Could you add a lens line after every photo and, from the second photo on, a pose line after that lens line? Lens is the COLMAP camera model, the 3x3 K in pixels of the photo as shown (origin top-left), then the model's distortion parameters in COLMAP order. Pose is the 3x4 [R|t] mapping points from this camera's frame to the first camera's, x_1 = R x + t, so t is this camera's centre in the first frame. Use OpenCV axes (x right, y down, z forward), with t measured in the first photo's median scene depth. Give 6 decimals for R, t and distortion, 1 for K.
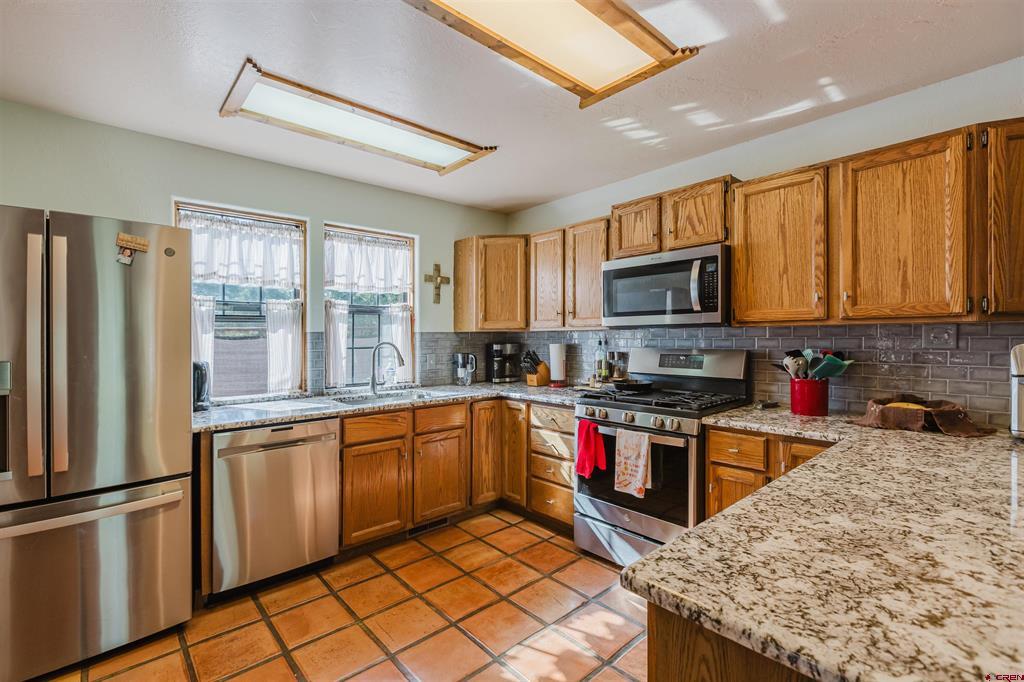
lens RADIAL K [[461.8, 0, 503.8], [0, 461.8, 331.6], [0, 0, 1]] dist [0.008008, -0.000718]
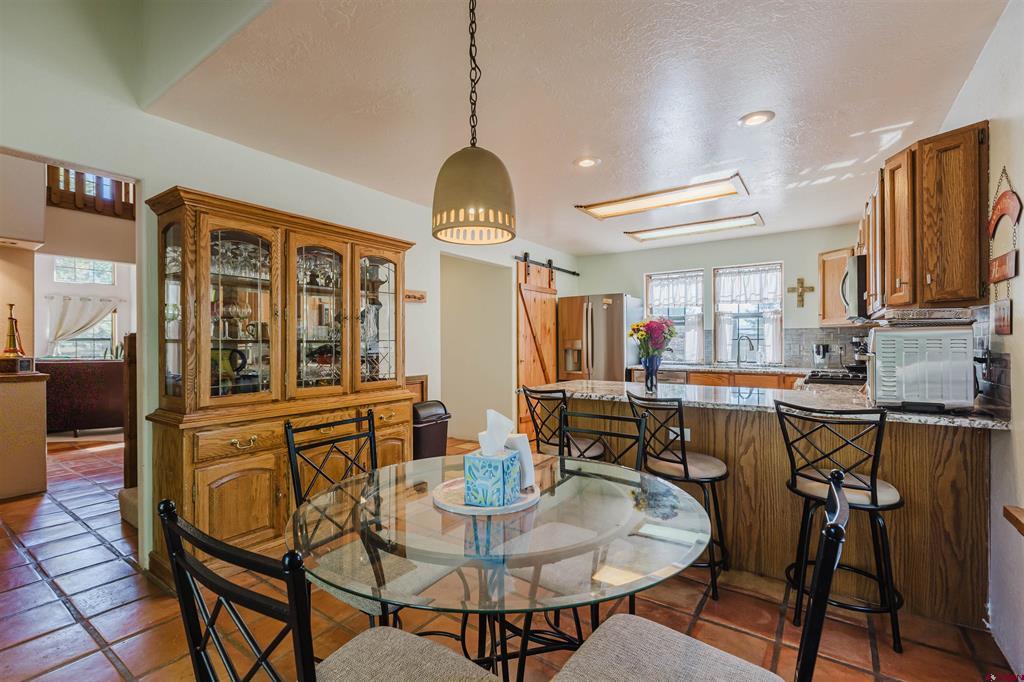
lens RADIAL K [[461.8, 0, 503.8], [0, 461.8, 344.8], [0, 0, 1]] dist [0.008008, -0.000718]
pose [[0.234618, 0.011871, -0.972015, 1.326833], [0.012532, 0.999805, 0.015235, 0.024696], [0.972007, -0.015756, 0.234424, -0.235683]]
